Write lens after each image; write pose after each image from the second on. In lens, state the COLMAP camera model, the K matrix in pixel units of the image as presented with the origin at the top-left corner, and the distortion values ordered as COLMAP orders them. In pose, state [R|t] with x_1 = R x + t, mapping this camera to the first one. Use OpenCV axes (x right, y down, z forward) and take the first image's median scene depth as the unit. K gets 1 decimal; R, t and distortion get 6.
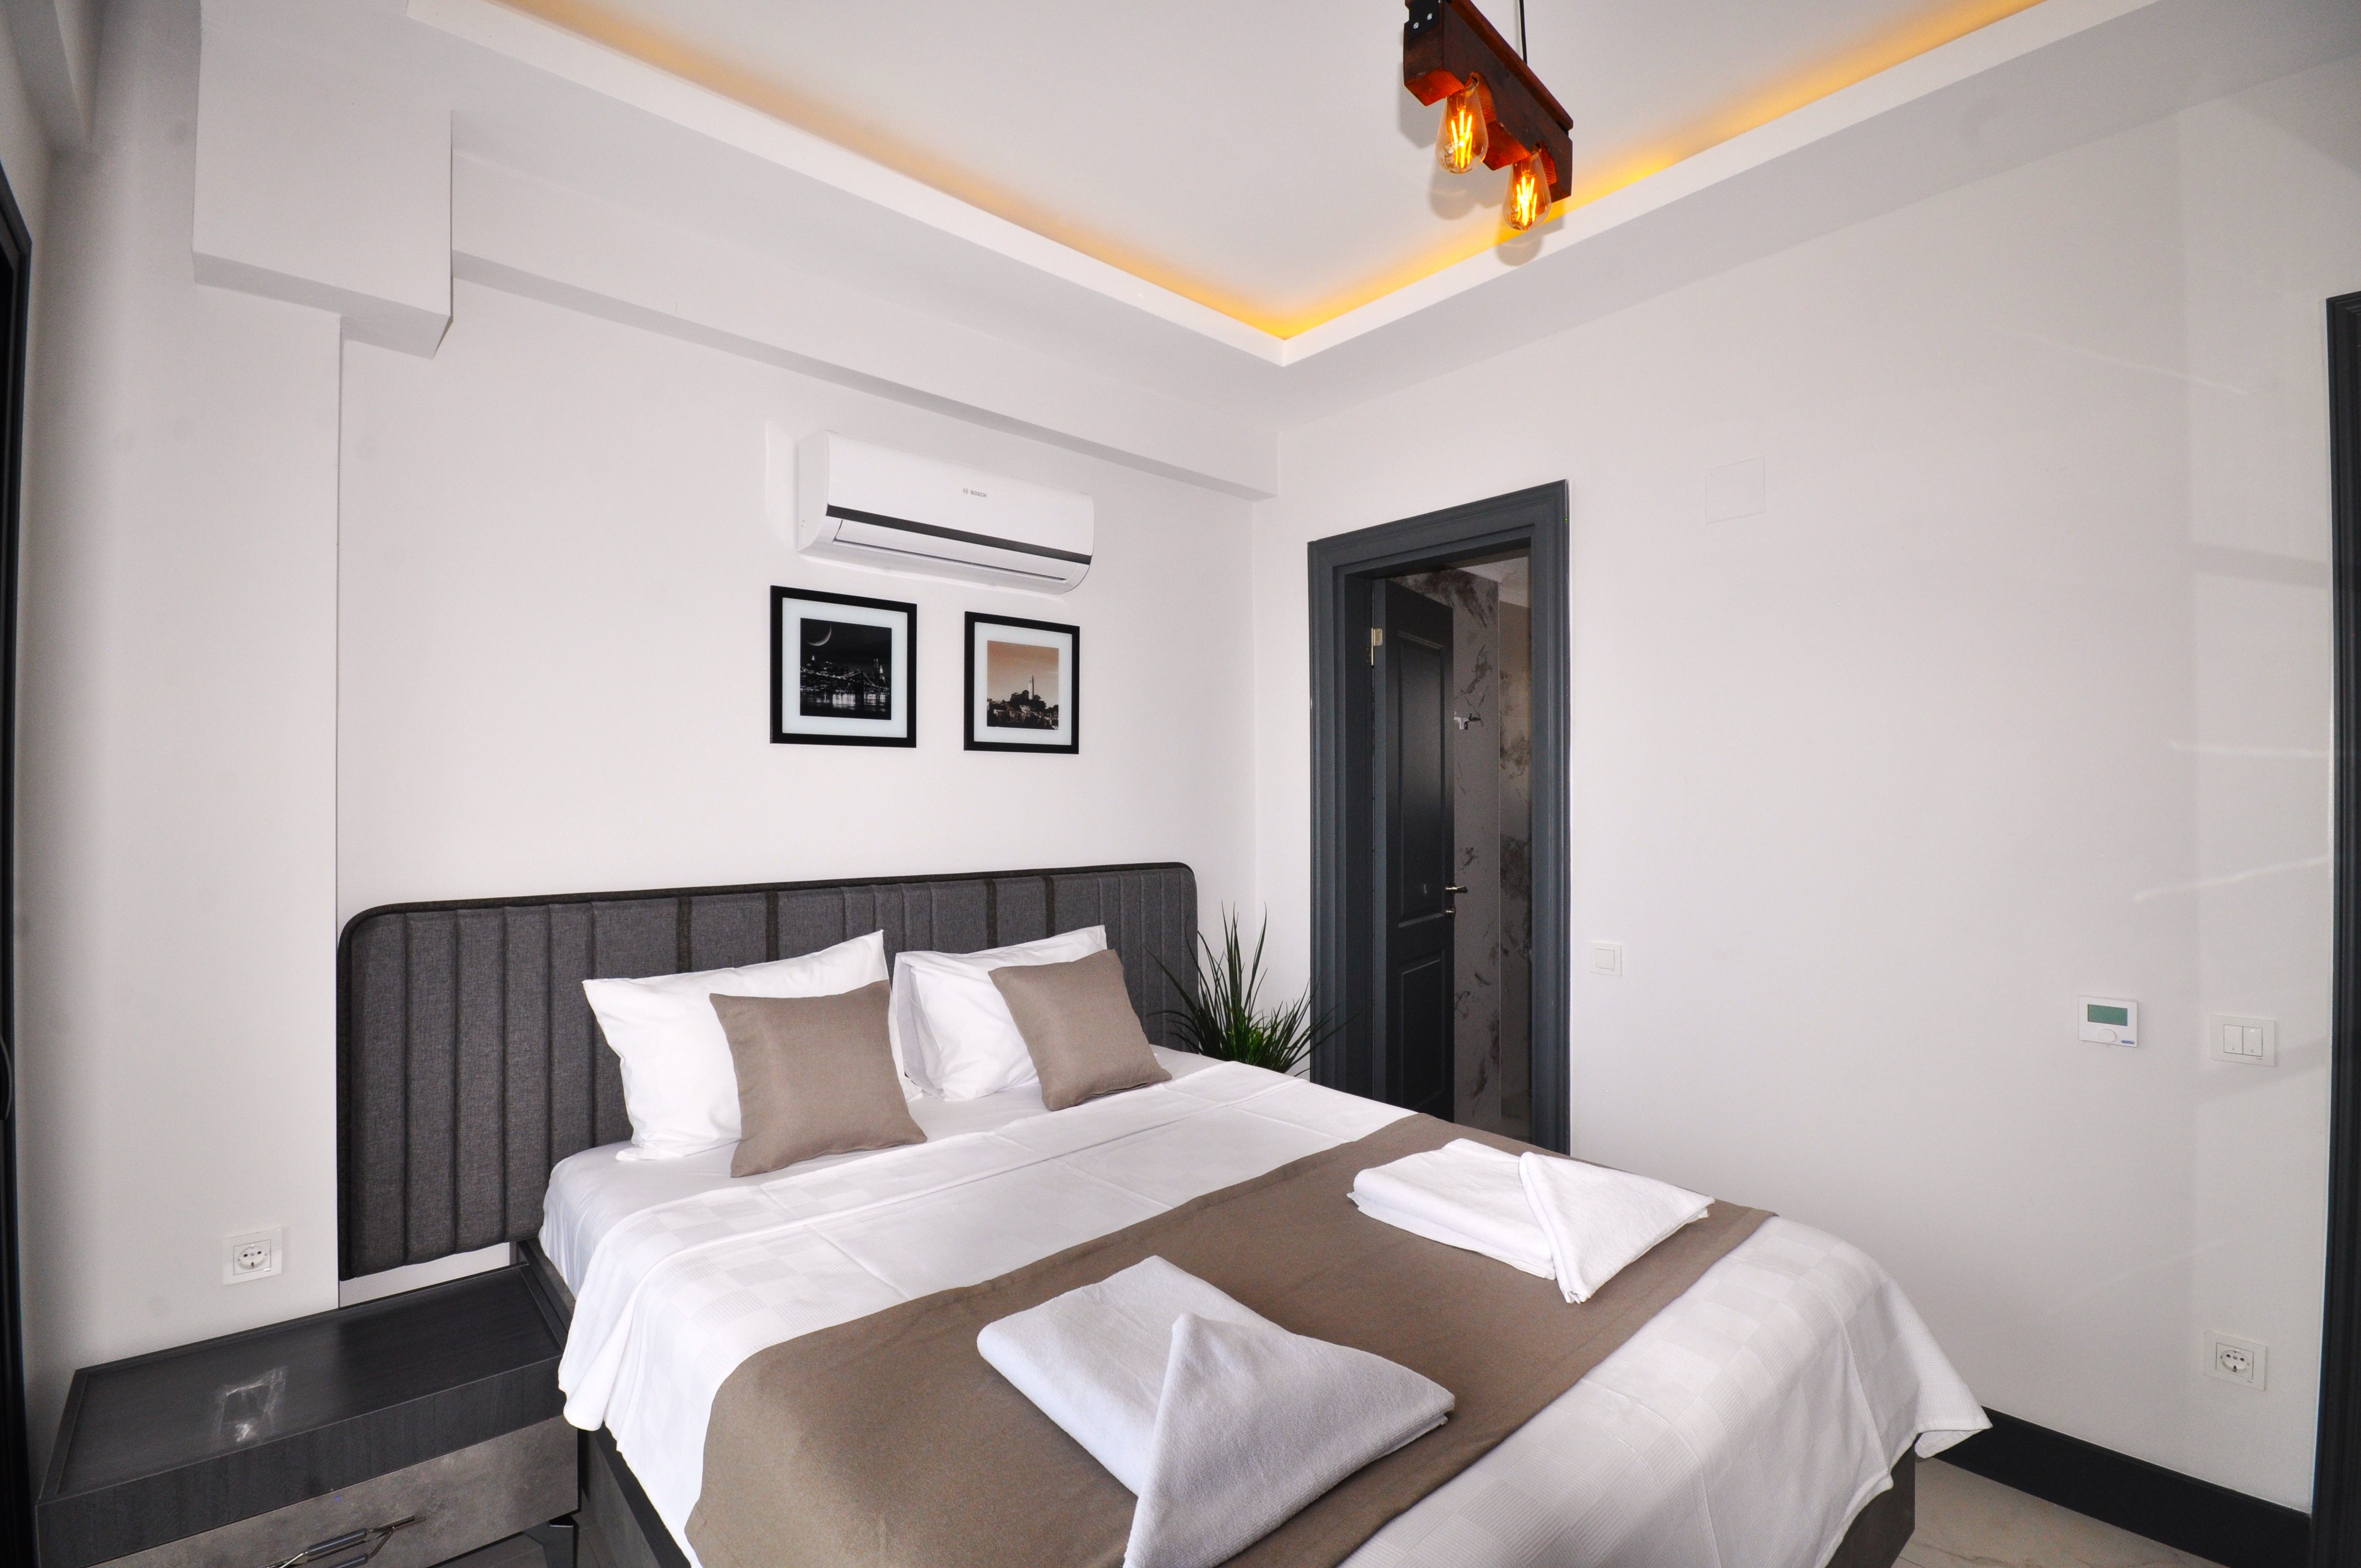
lens RADIAL K [[1036.6, 0, 1171.1], [0, 1036.6, 777.2], [0, 0, 1]] dist [0.001312, -0.003011]
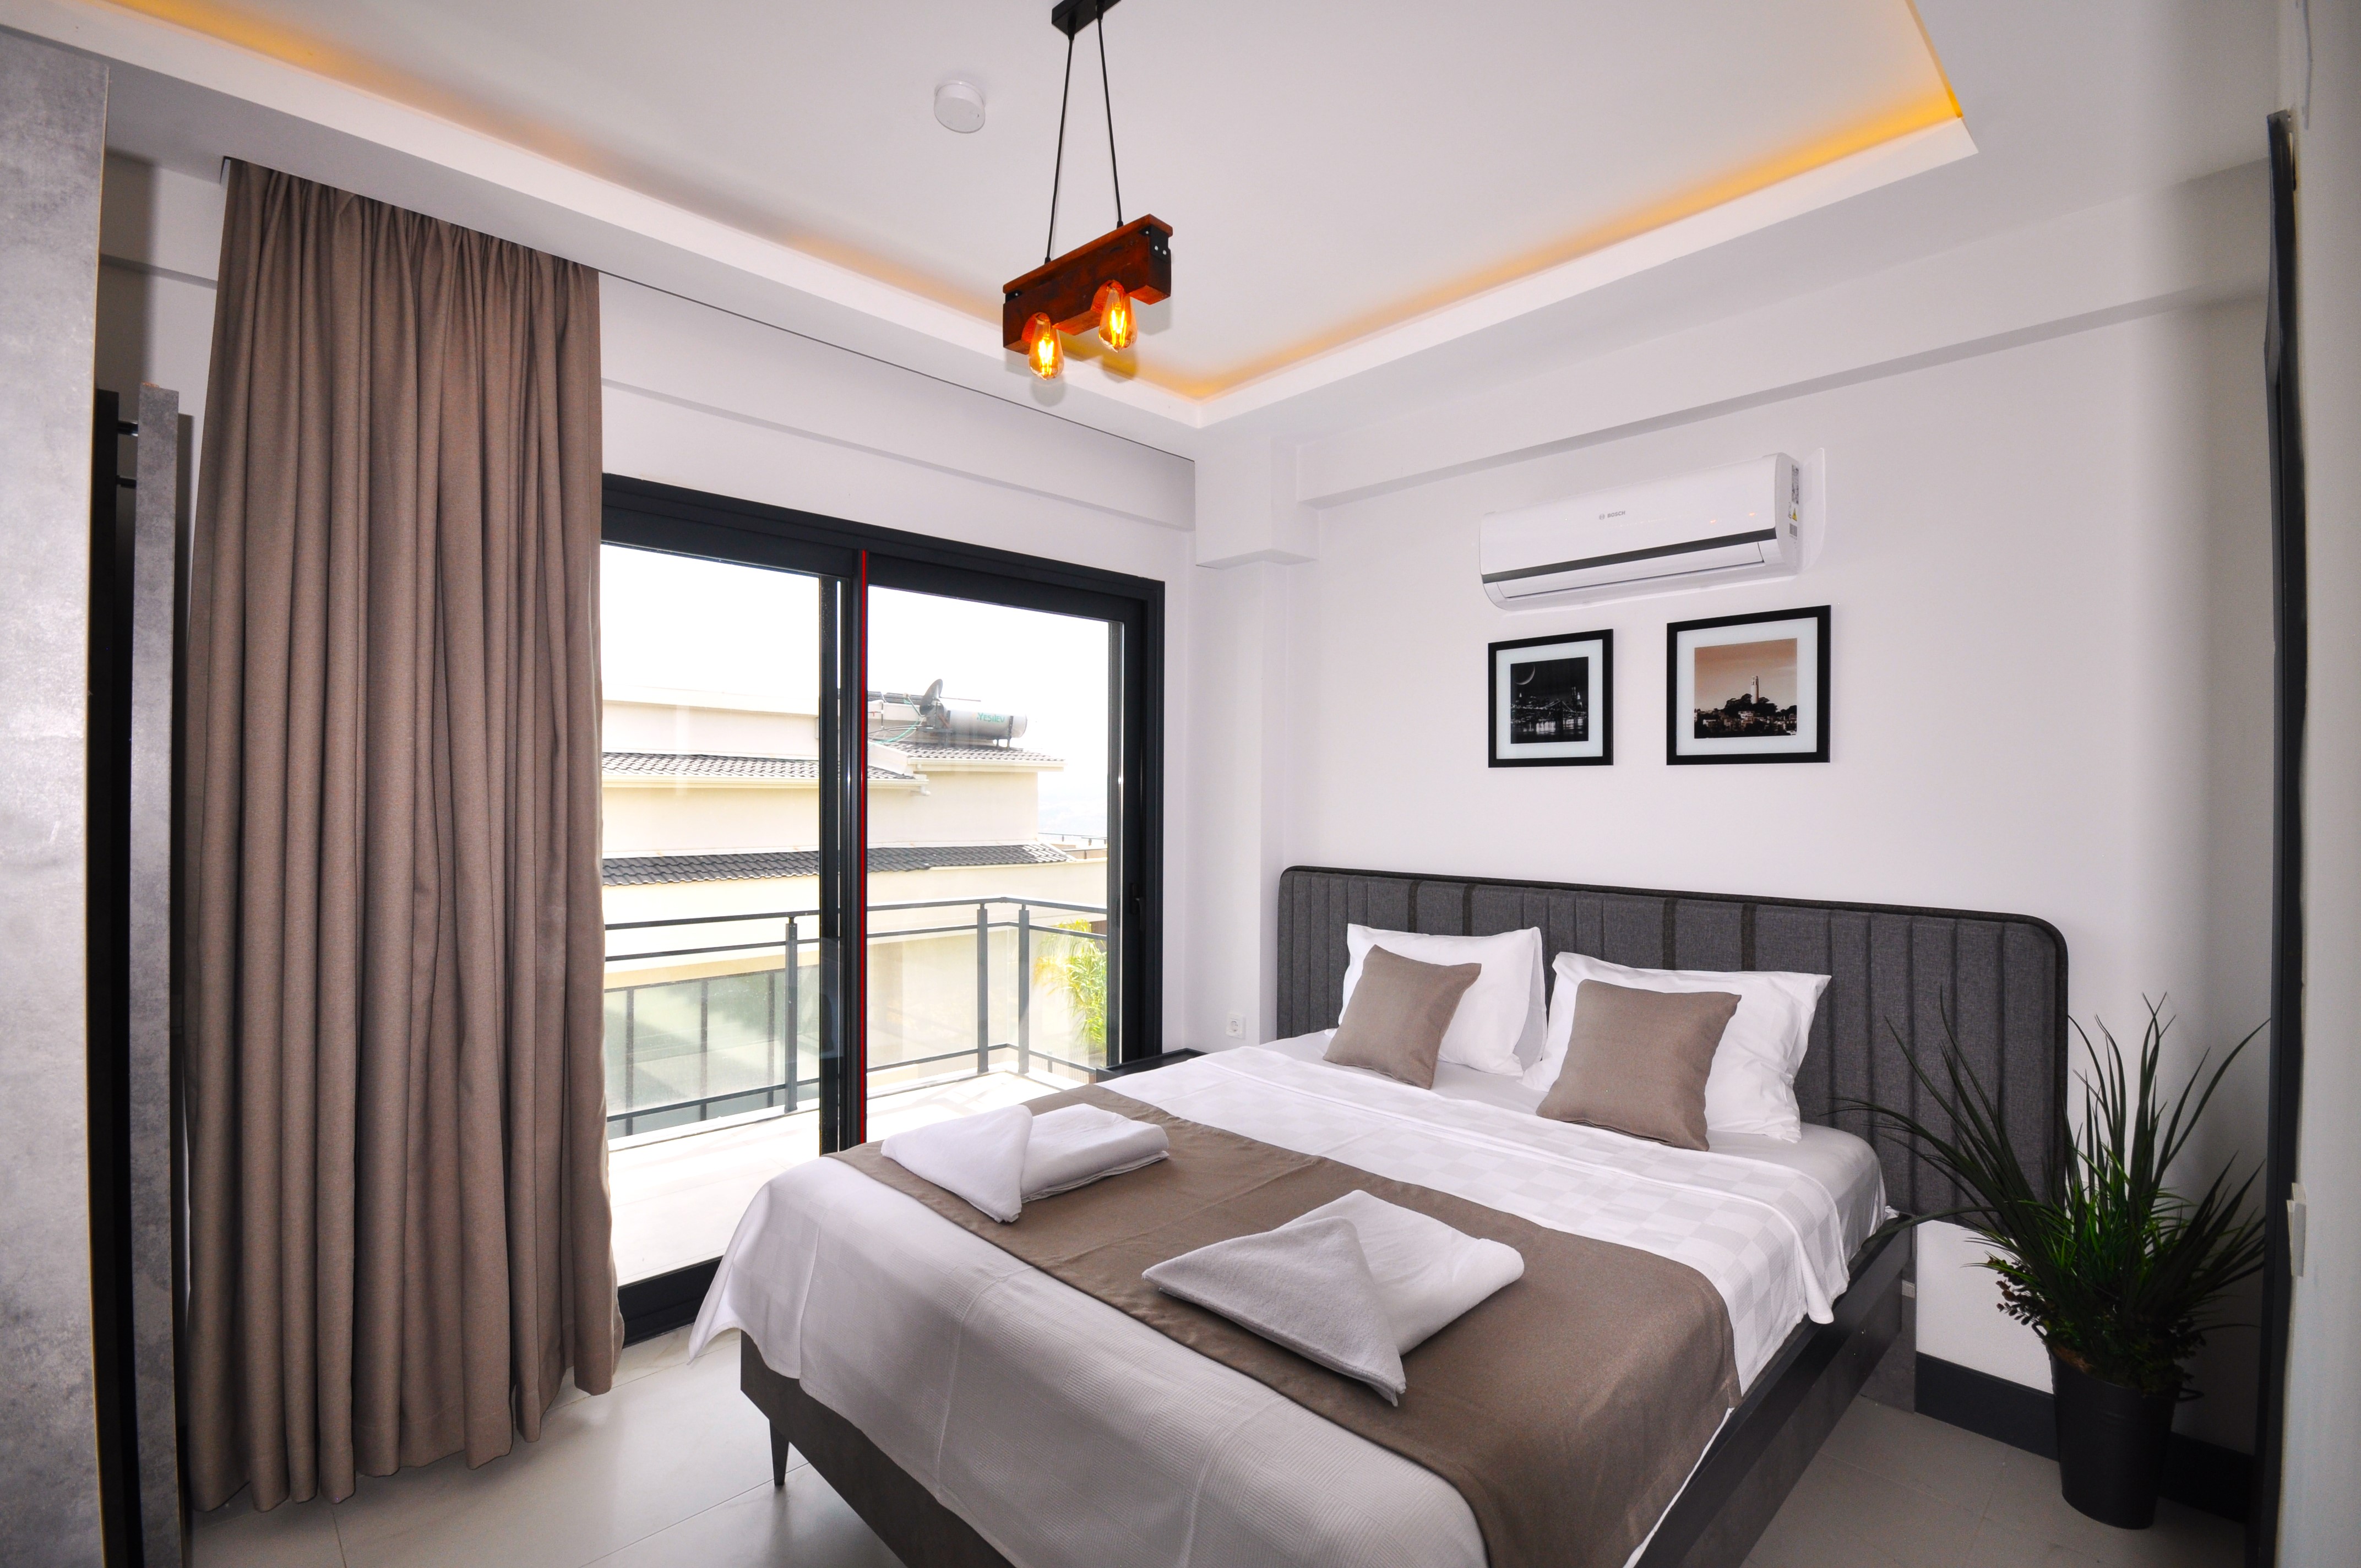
lens RADIAL K [[1036.6, 0, 1200.1], [0, 1036.6, 768.1], [0, 0, 1]] dist [0.001312, -0.003011]
pose [[0.062477, -0.026230, -0.997702, 0.782132], [0.012079, 0.999601, -0.025524, -0.003583], [0.997973, -0.010456, 0.062769, 0.517572]]
